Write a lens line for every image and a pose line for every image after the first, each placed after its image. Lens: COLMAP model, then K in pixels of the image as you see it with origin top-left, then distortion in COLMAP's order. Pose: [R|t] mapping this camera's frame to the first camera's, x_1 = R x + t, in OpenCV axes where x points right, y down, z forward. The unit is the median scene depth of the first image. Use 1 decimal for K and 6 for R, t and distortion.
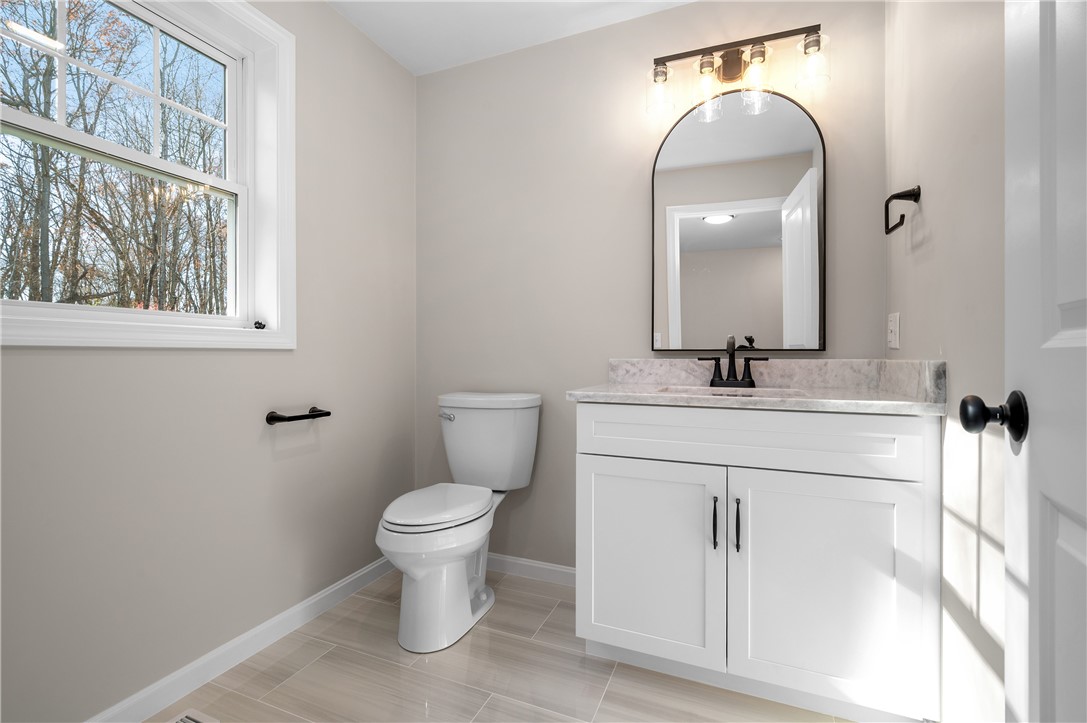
lens RADIAL K [[501.9, 0, 543.4], [0, 501.9, 356.8], [0, 0, 1]] dist [-0.001170, -0.000300]
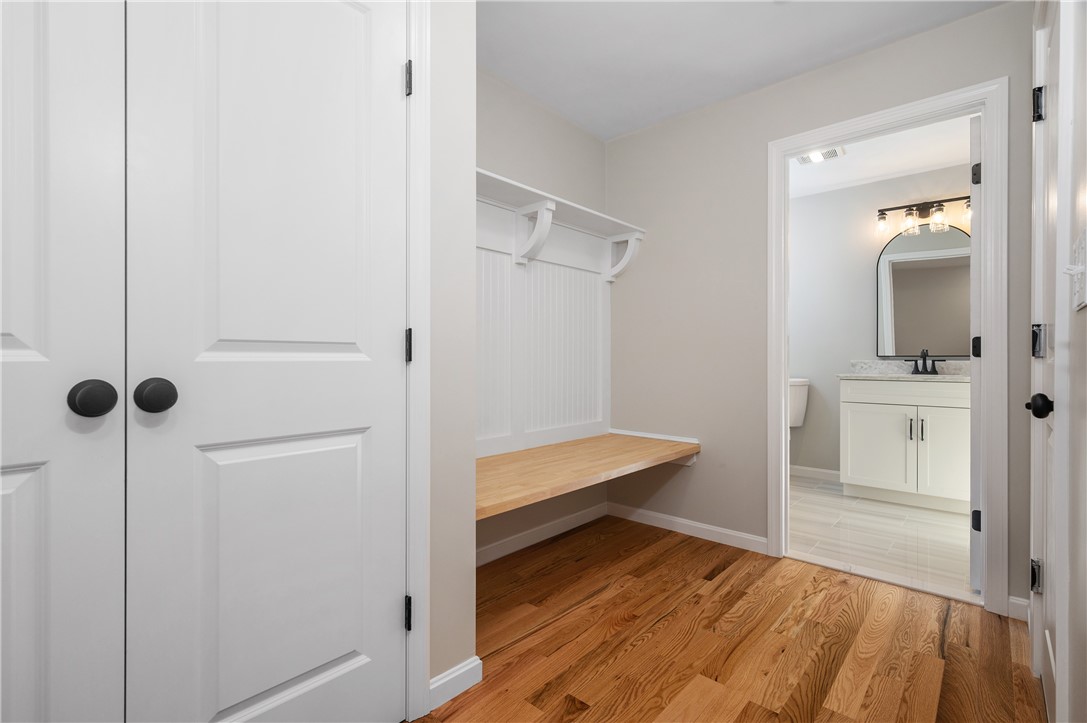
lens RADIAL K [[501.9, 0, 536.7], [0, 501.9, 358.3], [0, 0, 1]] dist [-0.001170, -0.000300]
pose [[0.937375, -0.000940, -0.348321, -0.376142], [0.000067, 0.999997, -0.002520, -0.000645], [0.348322, 0.002339, 0.937372, -1.410261]]
